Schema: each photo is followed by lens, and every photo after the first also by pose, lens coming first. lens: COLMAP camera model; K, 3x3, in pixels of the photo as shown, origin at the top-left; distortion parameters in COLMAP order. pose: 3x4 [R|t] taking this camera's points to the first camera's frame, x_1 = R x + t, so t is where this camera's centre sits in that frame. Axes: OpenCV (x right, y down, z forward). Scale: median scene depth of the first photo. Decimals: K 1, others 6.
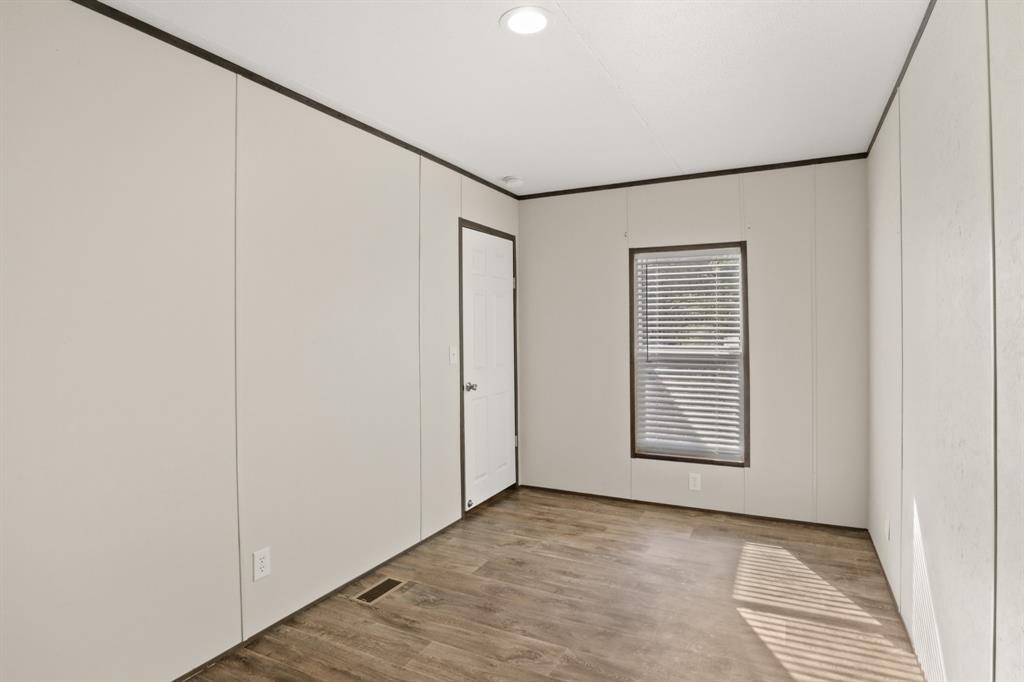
lens RADIAL K [[524.9, 0, 521.8], [0, 524.9, 334.8], [0, 0, 1]] dist [-0.027970, 0.000717]
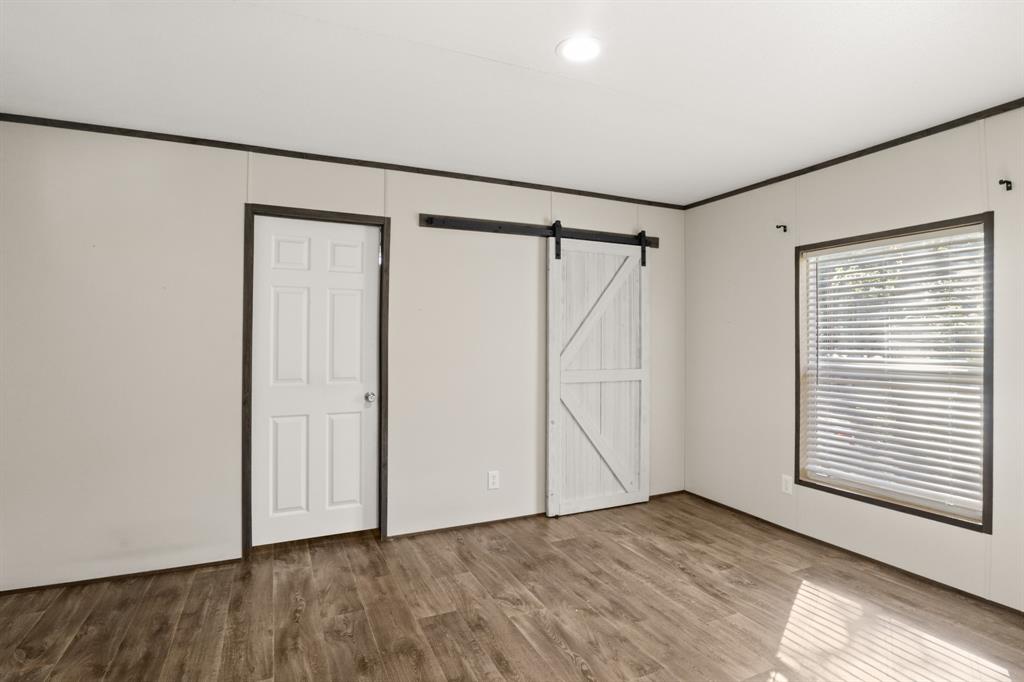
lens RADIAL K [[524.9, 0, 535.4], [0, 524.9, 340.9], [0, 0, 1]] dist [-0.027970, 0.000717]
pose [[0.794531, 0.015089, -0.607036, 0.493219], [-0.014314, 0.999879, 0.006118, -0.005739], [0.607055, 0.003829, 0.794650, 0.028067]]
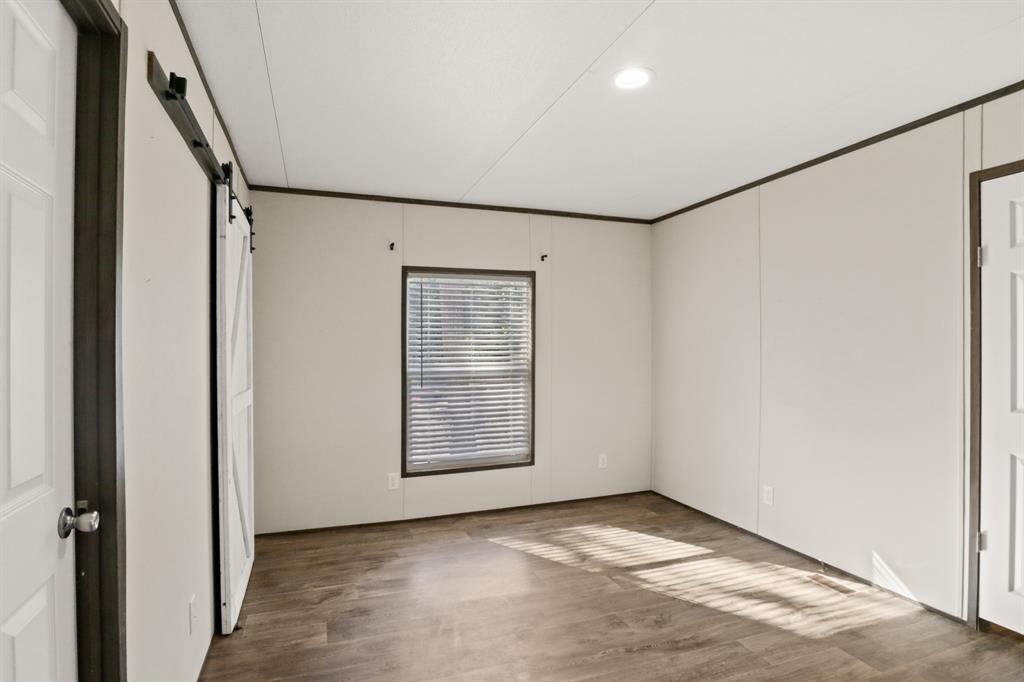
lens RADIAL K [[524.9, 0, 490.7], [0, 524.9, 362.1], [0, 0, 1]] dist [-0.027970, 0.000717]
pose [[0.700650, -0.009719, 0.713439, -0.413108], [0.001841, 0.999929, 0.011814, 0.005803], [-0.713502, -0.006964, 0.700618, 0.207401]]
